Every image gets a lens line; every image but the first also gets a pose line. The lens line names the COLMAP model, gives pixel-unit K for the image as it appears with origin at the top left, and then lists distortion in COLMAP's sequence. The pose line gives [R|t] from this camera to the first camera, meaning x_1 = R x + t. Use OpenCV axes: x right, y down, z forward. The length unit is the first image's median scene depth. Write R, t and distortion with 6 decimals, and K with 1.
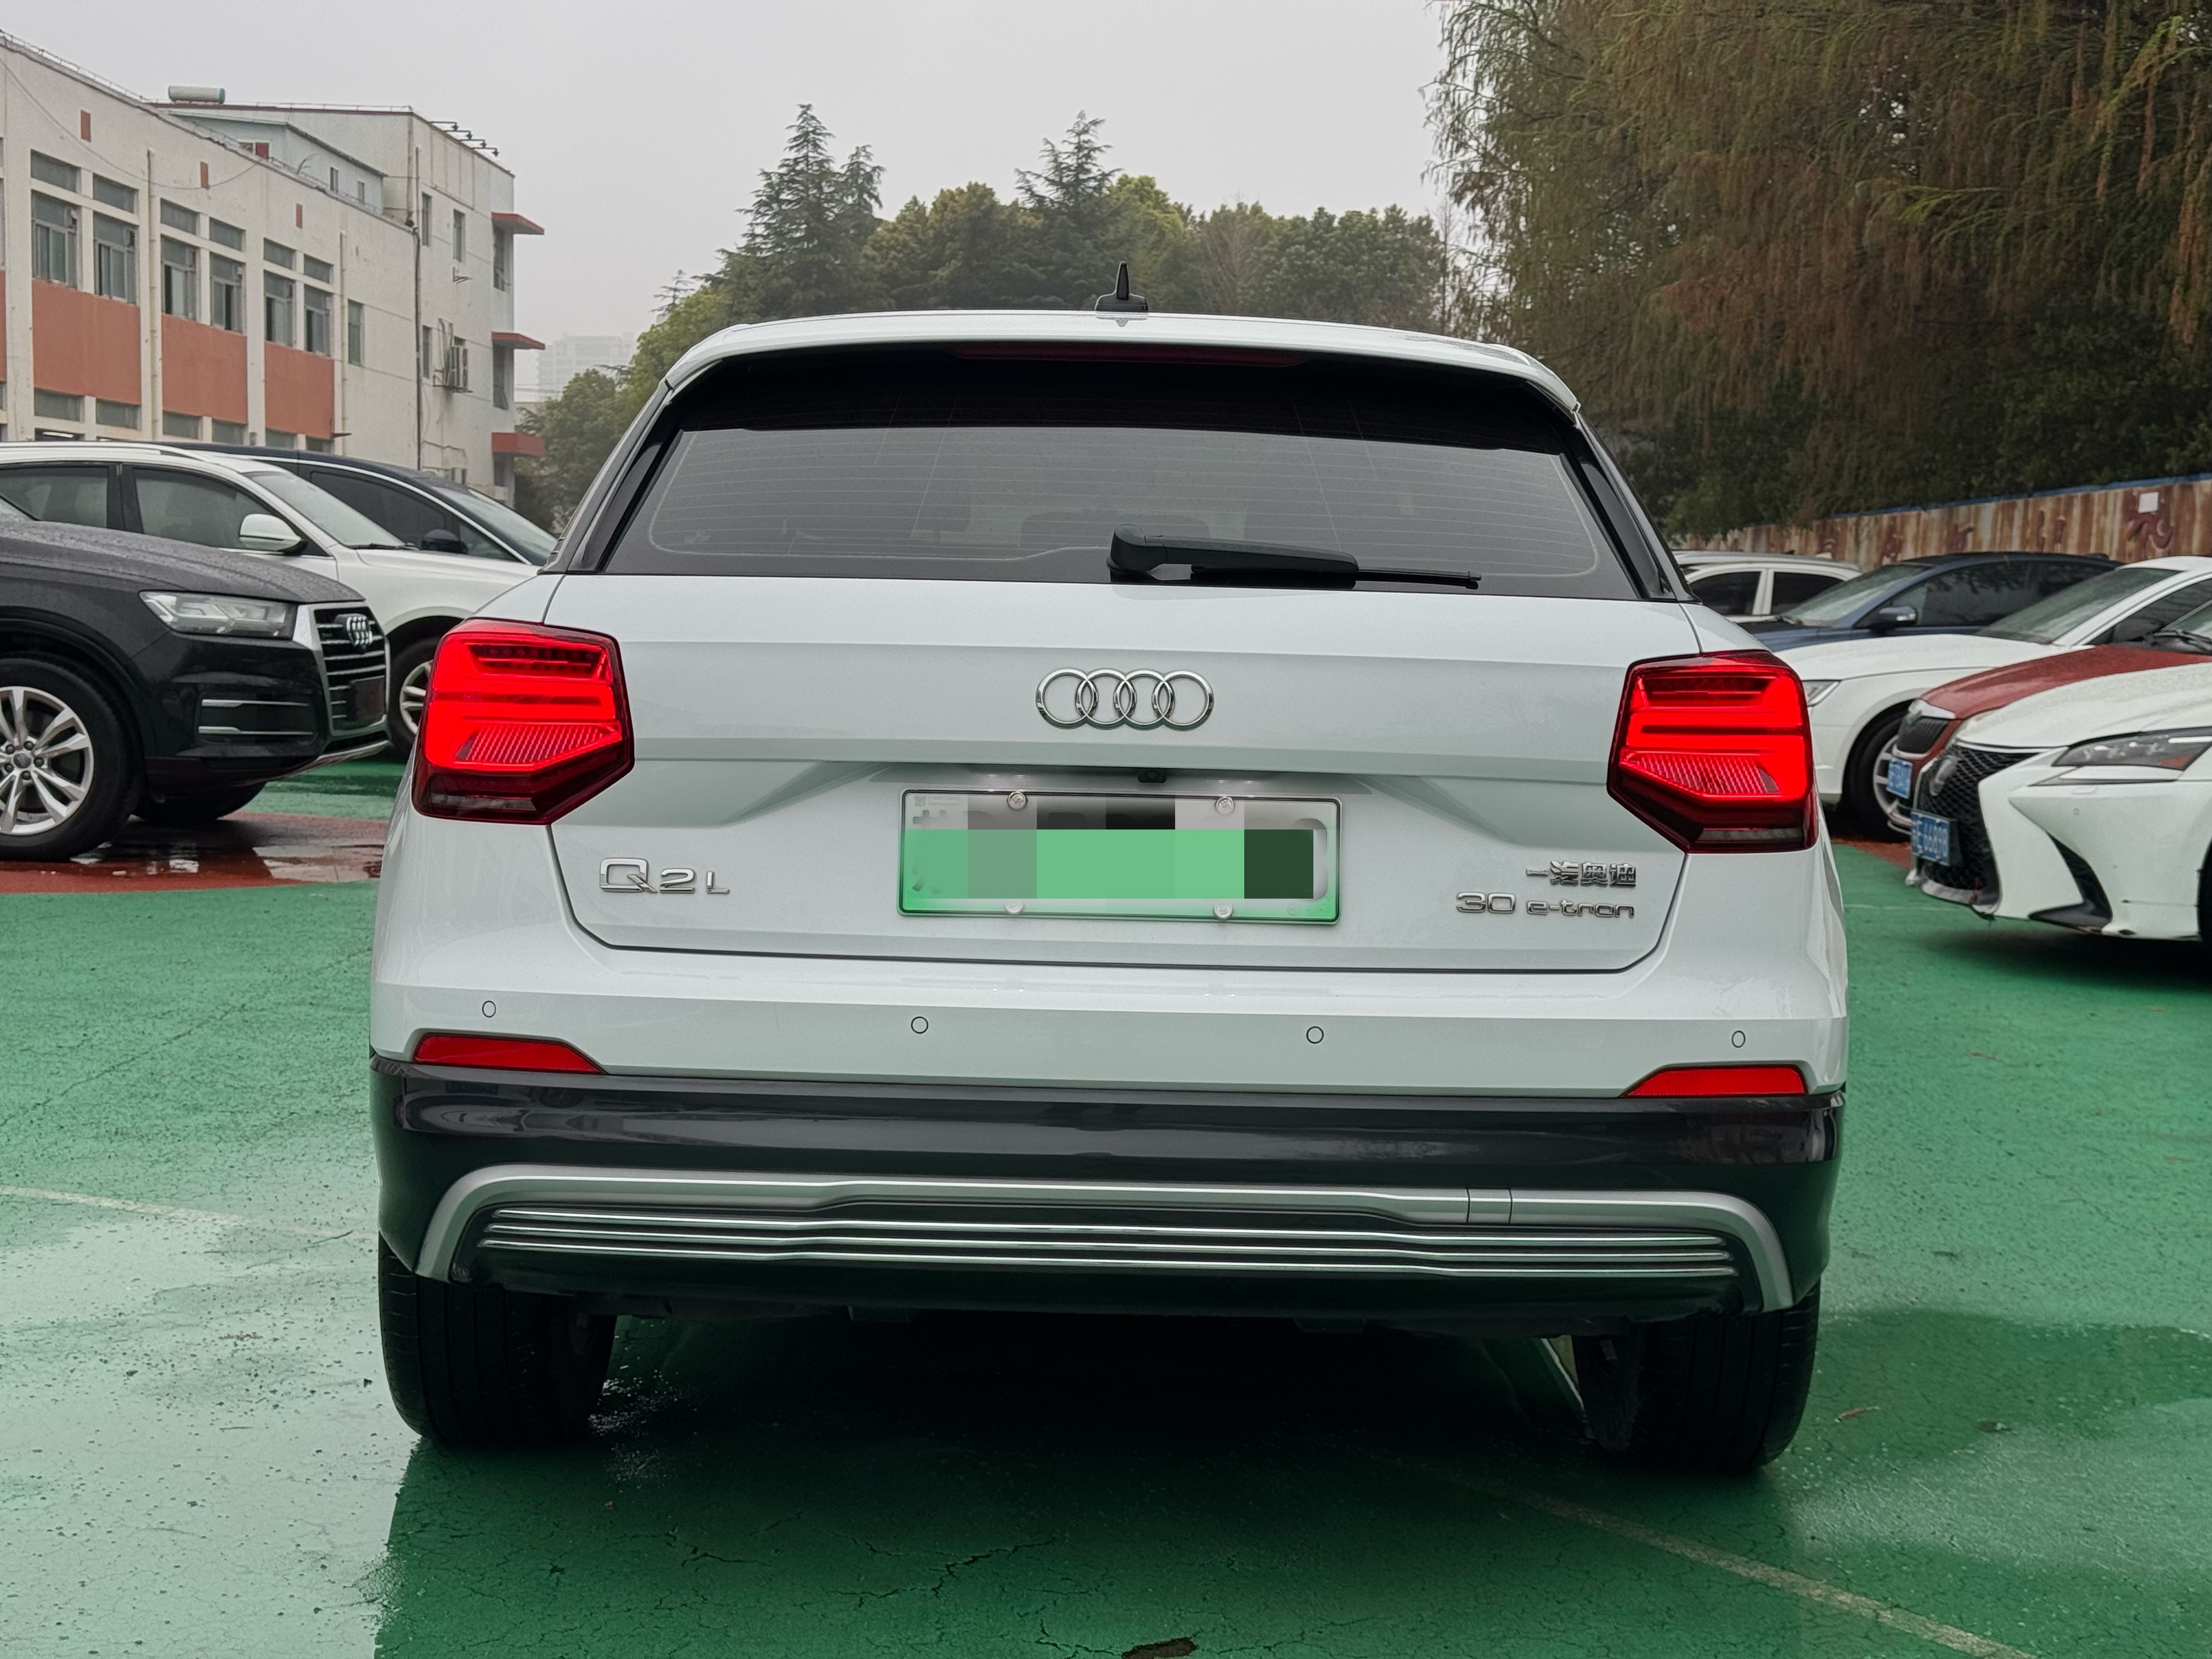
lens RADIAL K [[3099.8, 0, 1107.4], [0, 3099.8, 844.0], [0, 0, 1]] dist [0.128411, 0.000000]
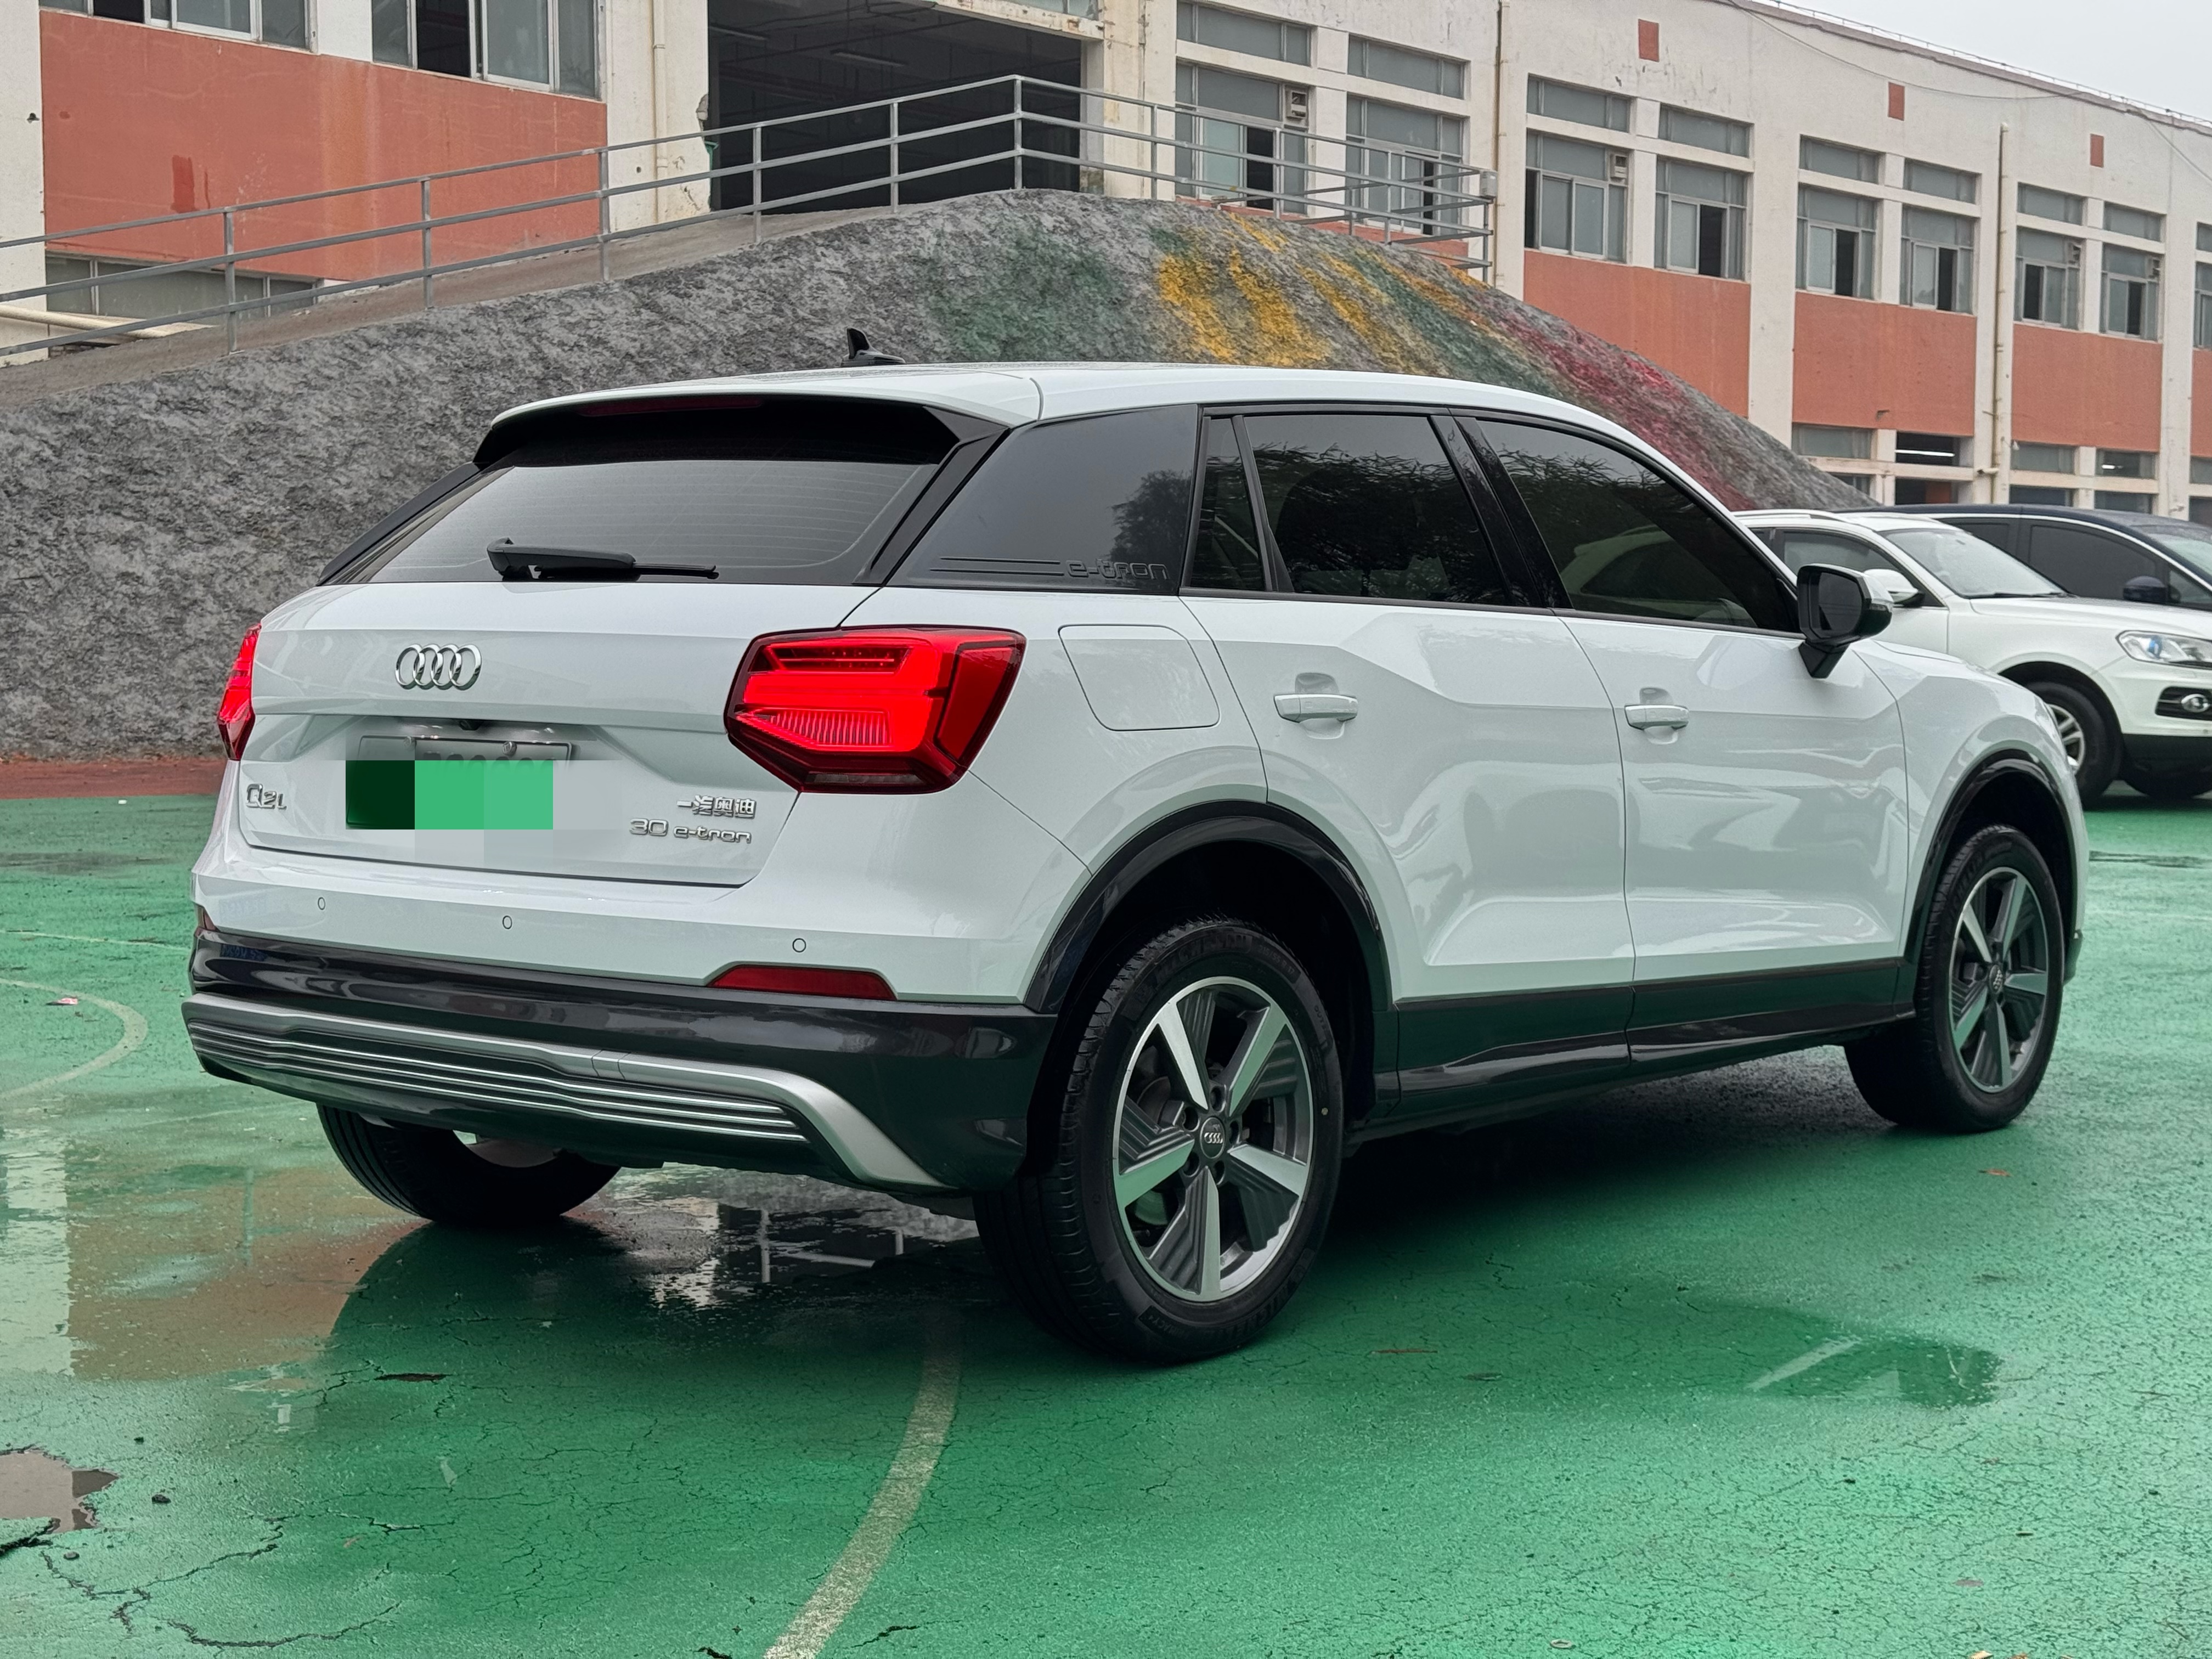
lens RADIAL K [[3099.8, 0, 1105.5], [0, 3099.8, 827.9], [0, 0, 1]] dist [0.128411, 0.000000]
pose [[0.755919, 0.020823, -0.654334, 0.221737], [-0.038777, 0.999163, -0.013000, 0.005792], [0.653516, 0.035200, 0.756094, 0.034550]]
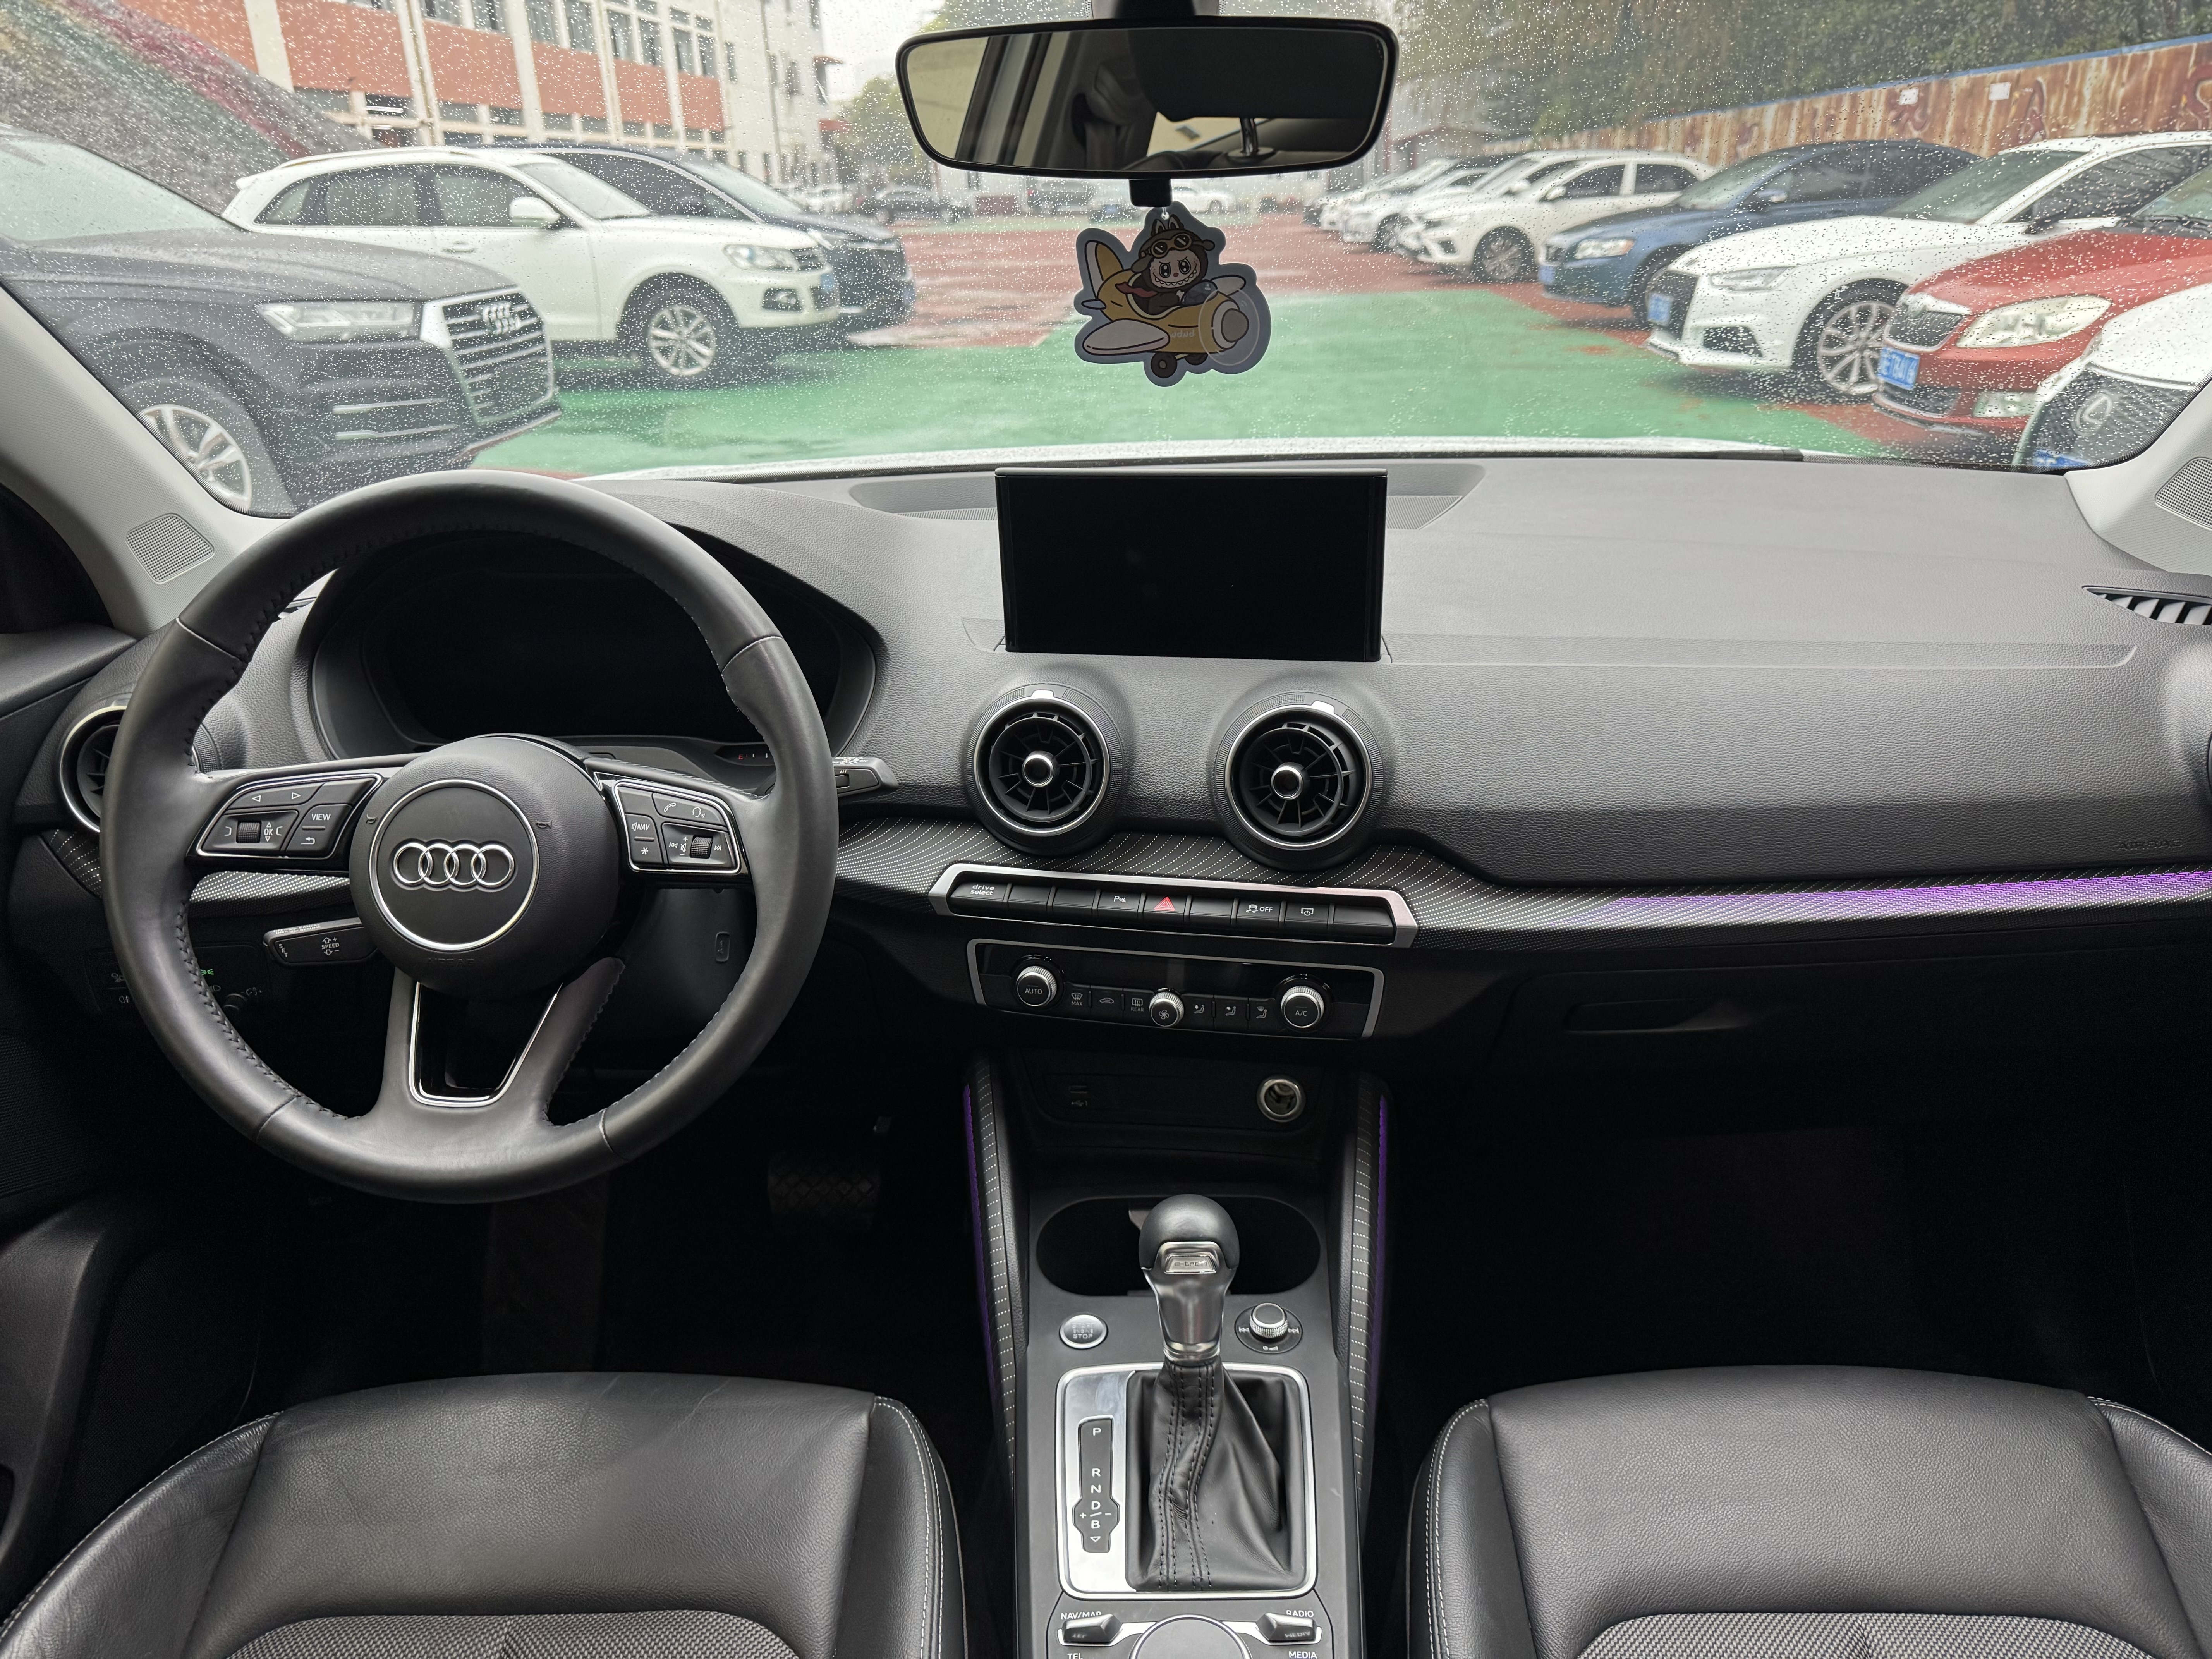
lens RADIAL K [[1579.0, 0, 1097.4], [0, 1579.0, 814.2], [0, 0, 1]] dist [0.001478, -0.005065]
pose [[0.997221, -0.038526, -0.063764, -0.001239], [0.055344, 0.956060, 0.287900, -0.035842], [0.049871, -0.290629, 0.955535, 0.306996]]
